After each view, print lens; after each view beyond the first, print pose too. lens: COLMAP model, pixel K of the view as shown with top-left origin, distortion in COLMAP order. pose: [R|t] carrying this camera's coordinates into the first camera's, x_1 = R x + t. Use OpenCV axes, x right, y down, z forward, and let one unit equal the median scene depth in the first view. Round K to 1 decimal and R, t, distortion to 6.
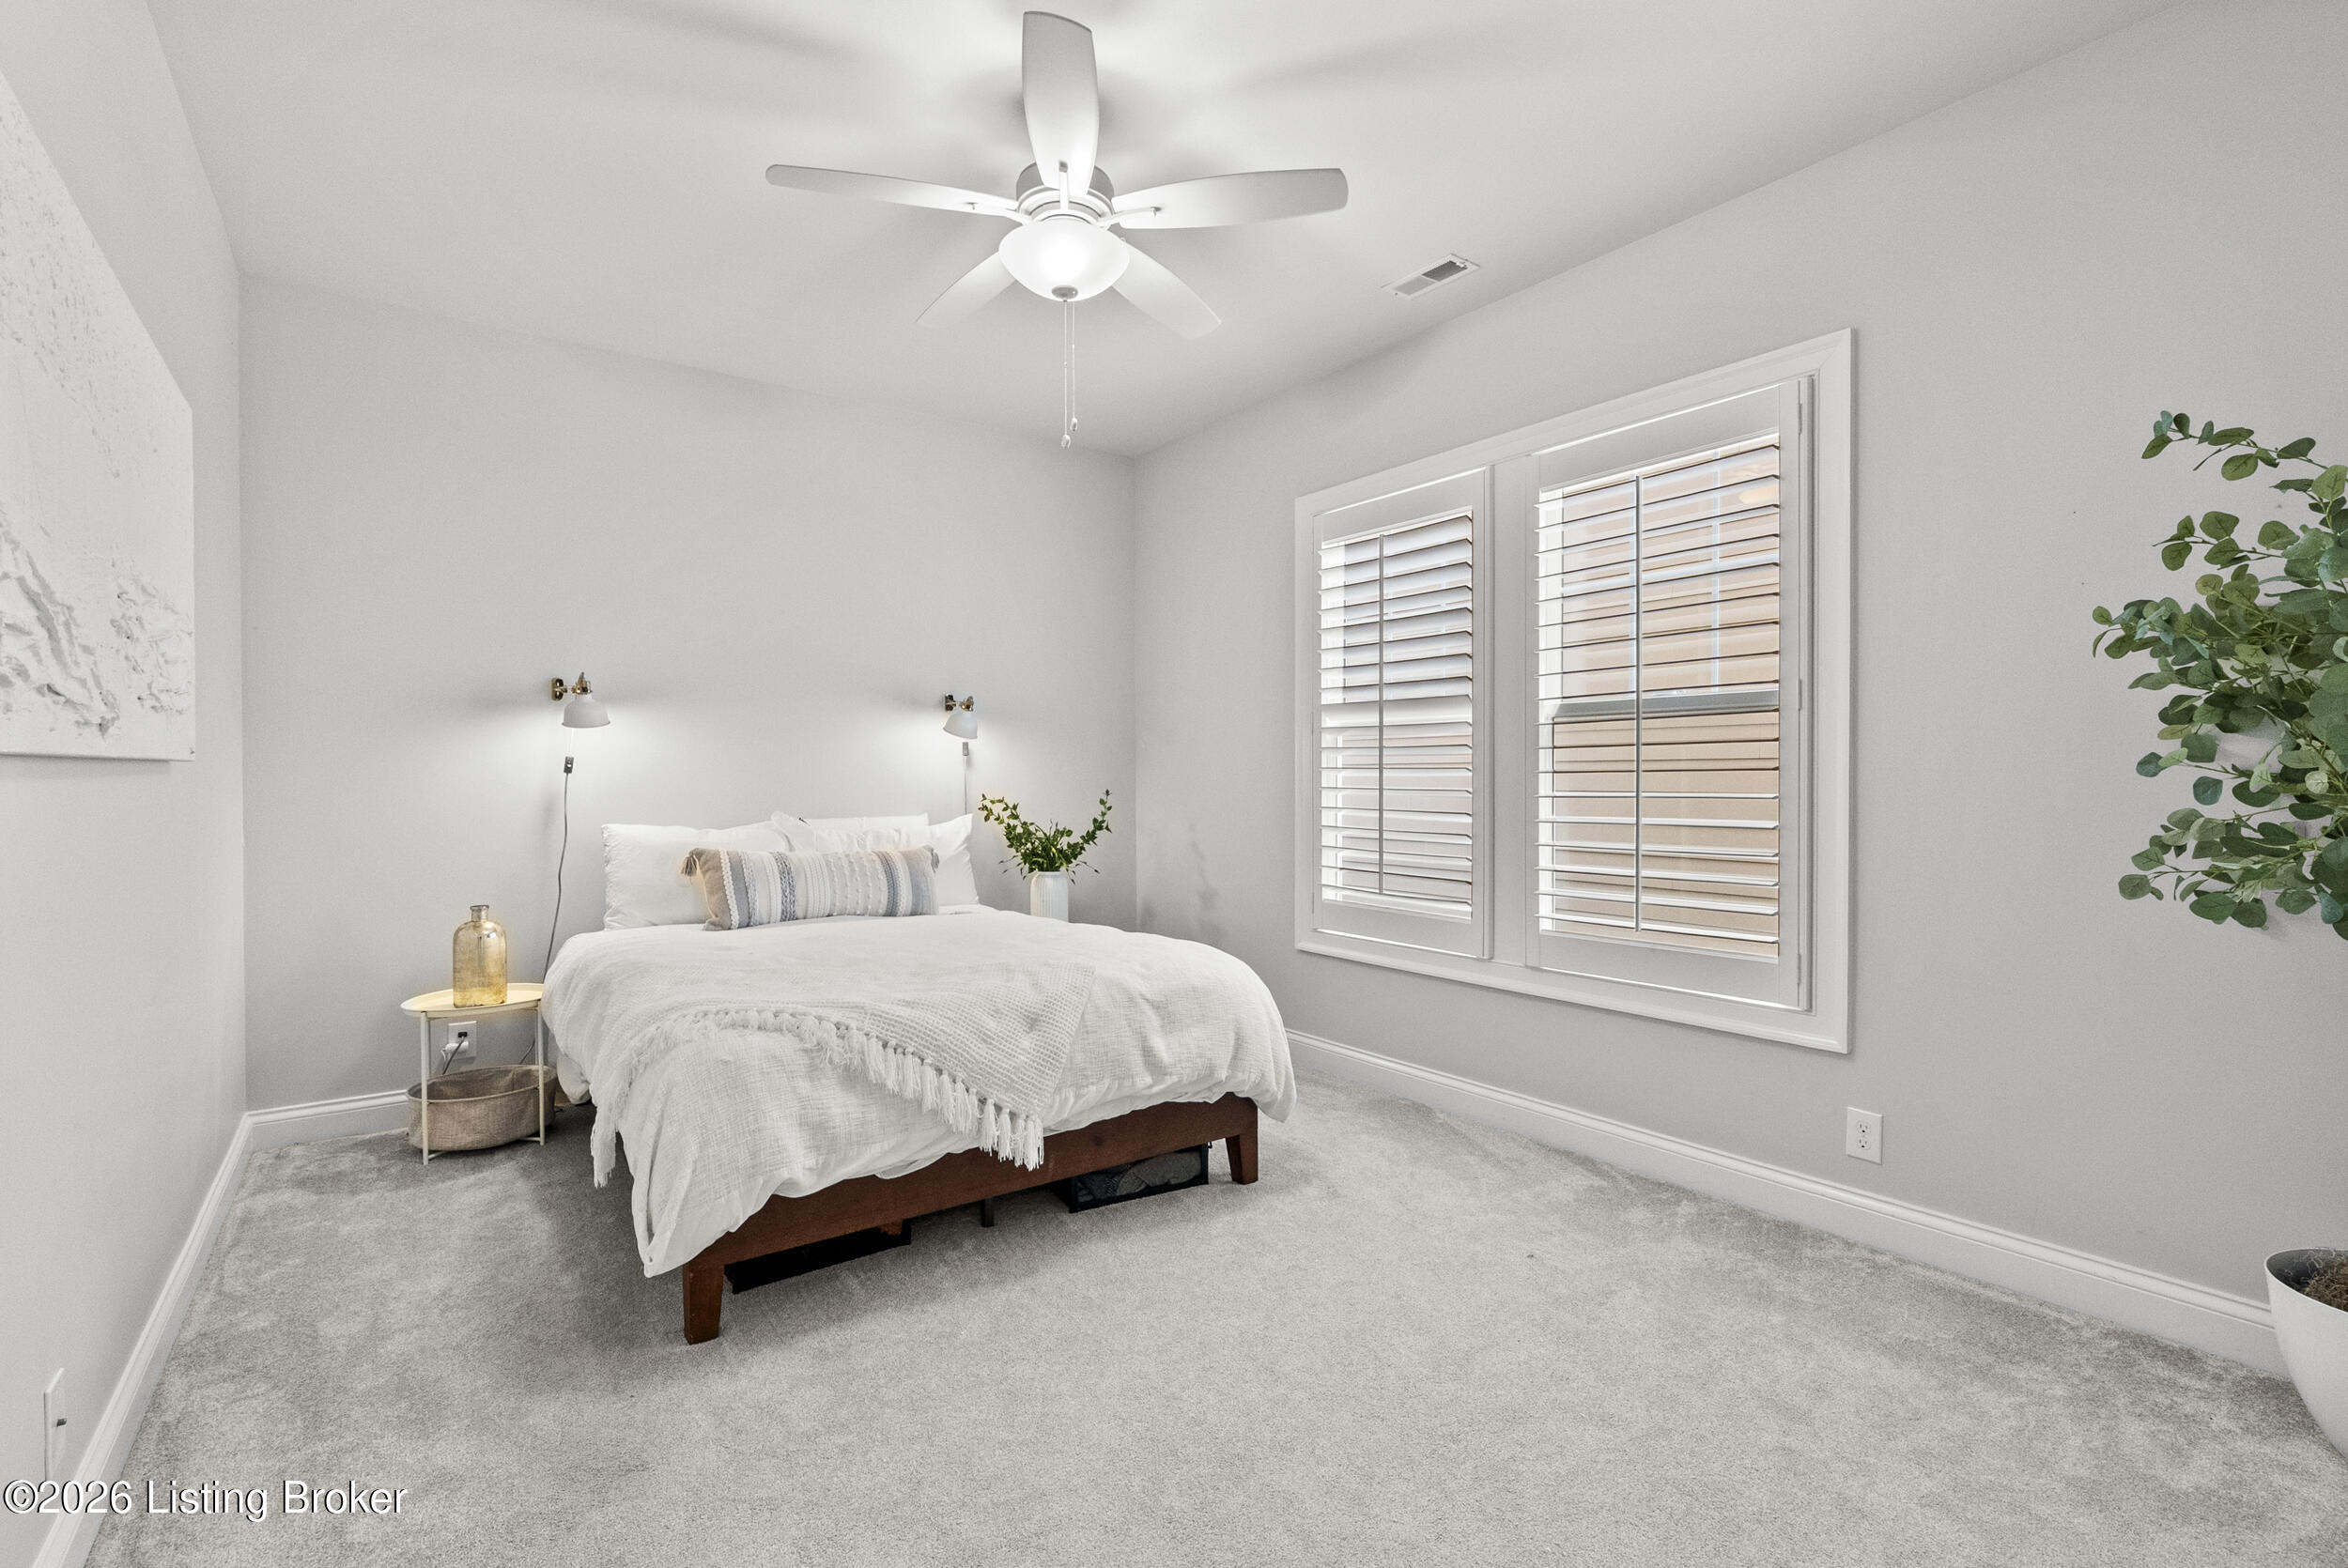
lens RADIAL K [[1057.0, 0, 1173.1], [0, 1057.0, 781.2], [0, 0, 1]] dist [-0.001426, 0.001380]
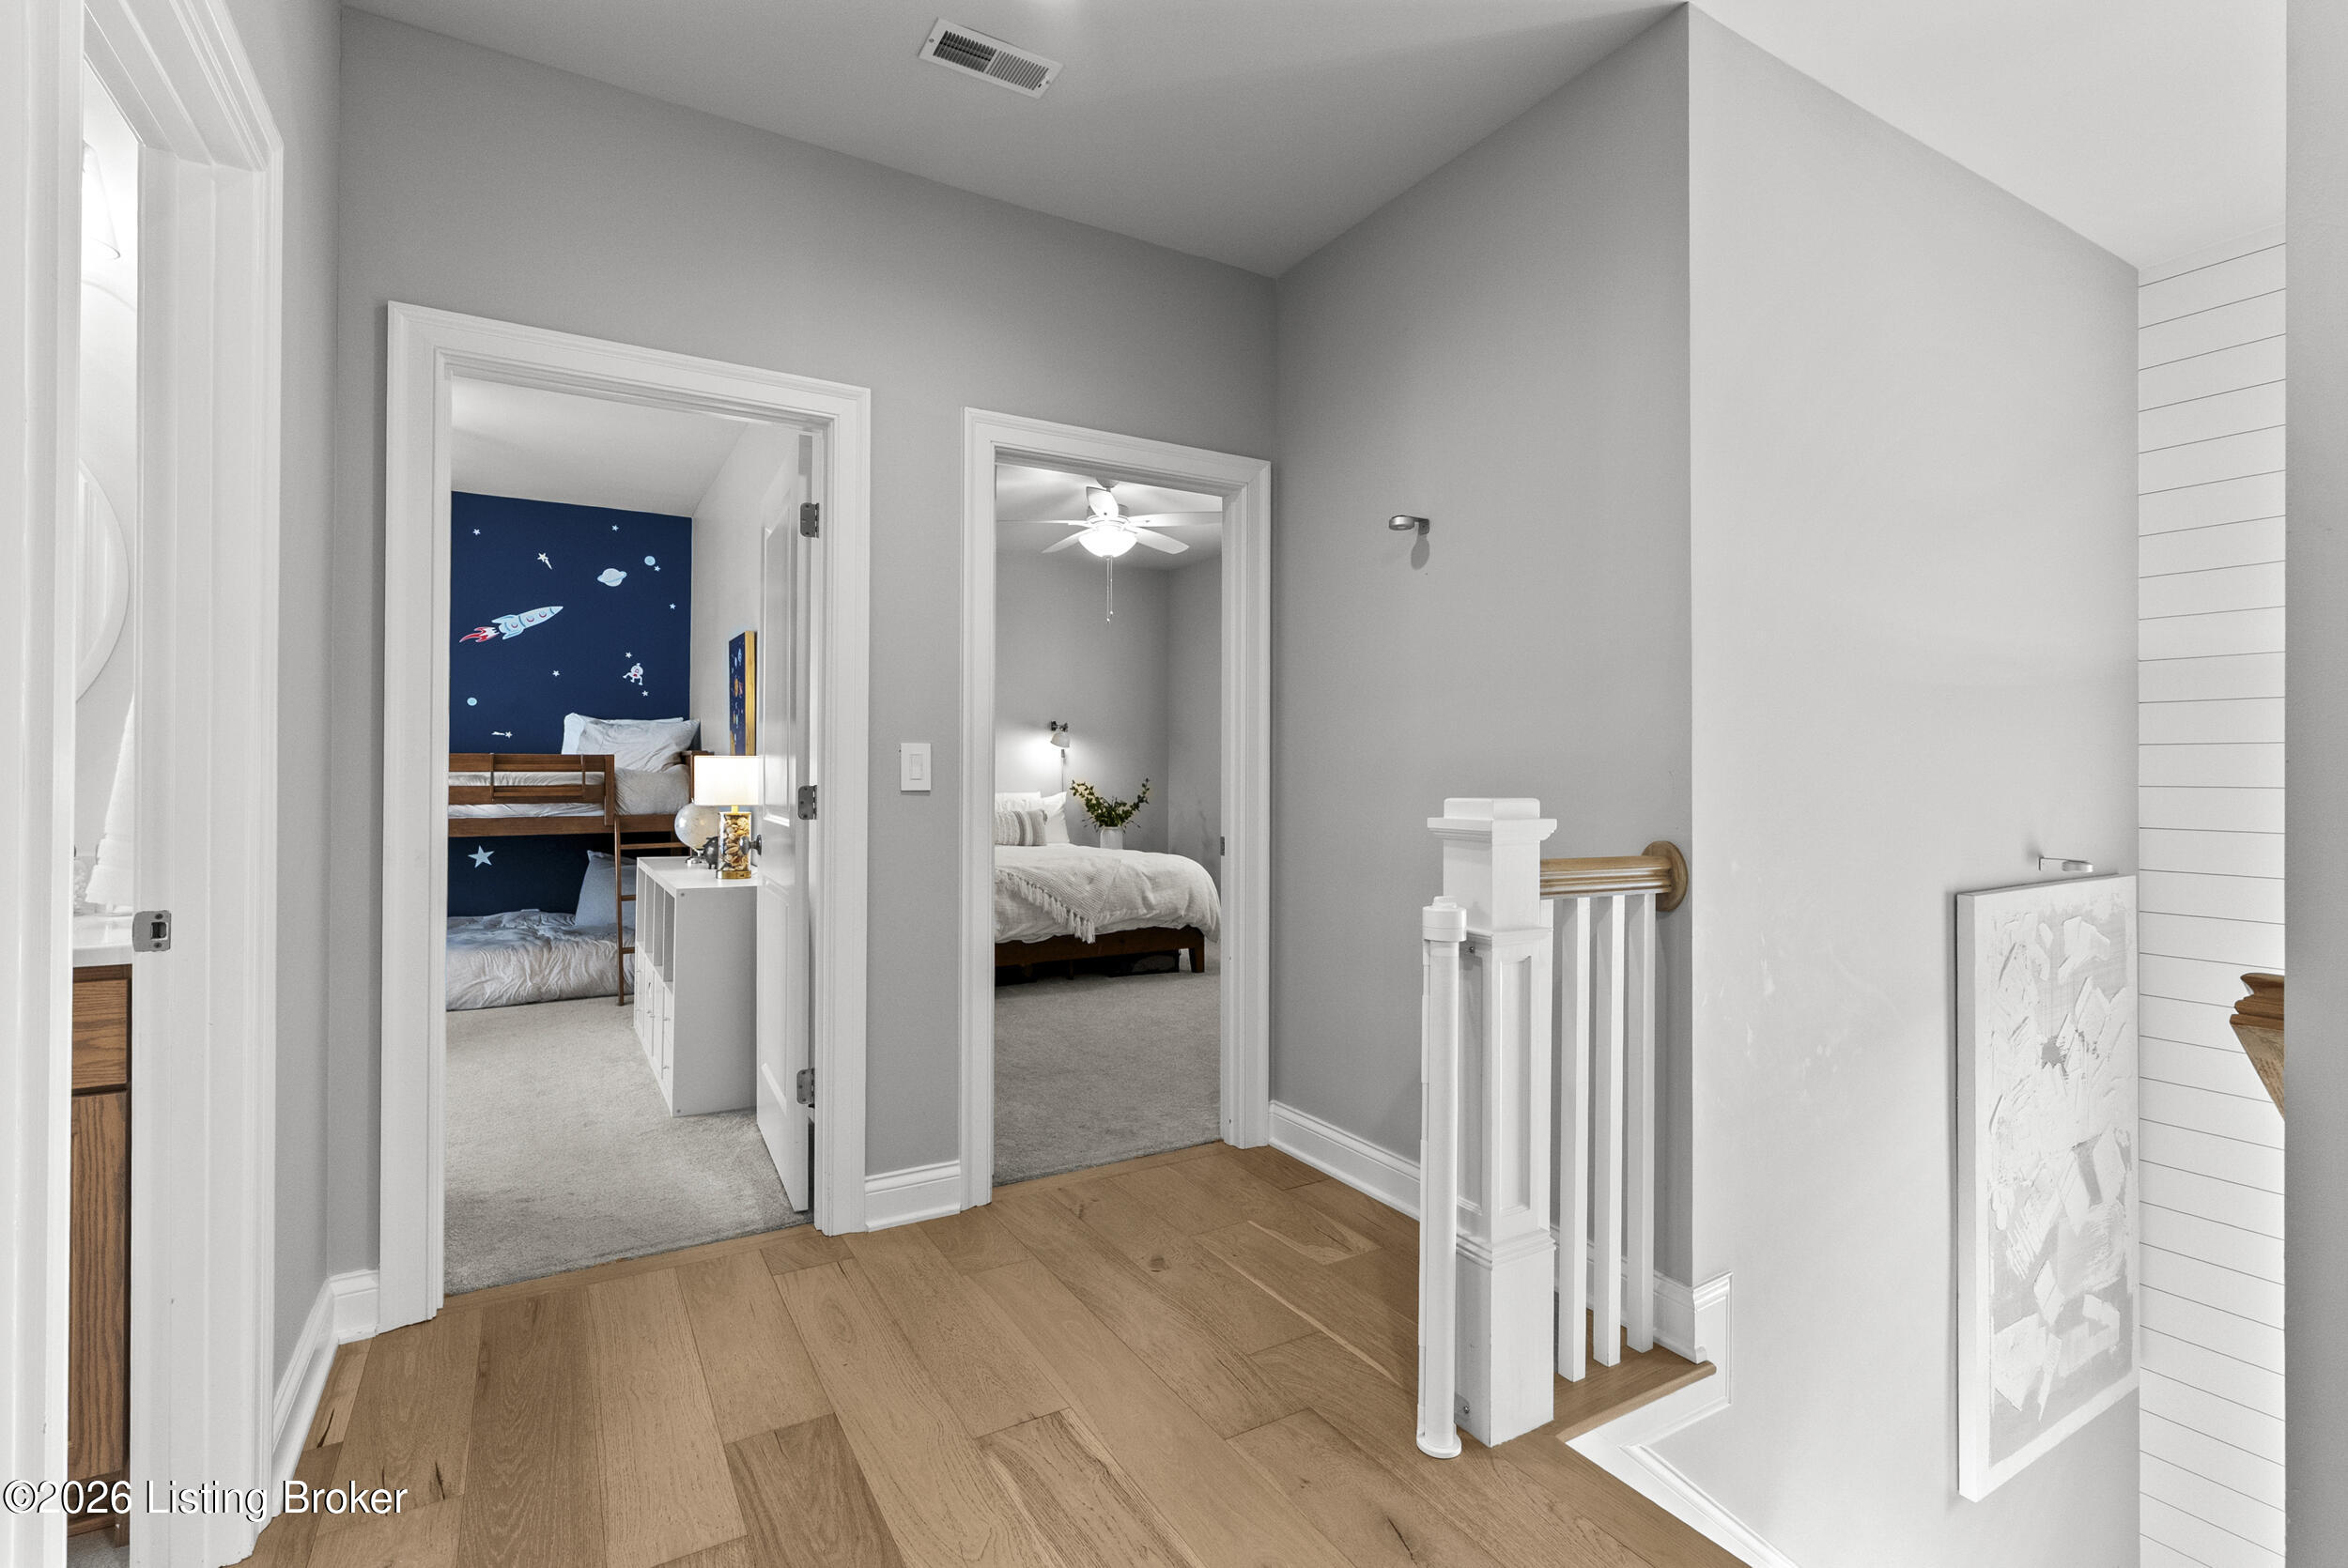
lens RADIAL K [[1057.0, 0, 1154.8], [0, 1057.0, 775.1], [0, 0, 1]] dist [-0.001426, 0.001380]
pose [[0.994112, 0.006563, -0.108159, 0.179576], [-0.006568, 0.999978, 0.000318, 0.003697], [0.108159, 0.000395, 0.994134, -0.897338]]
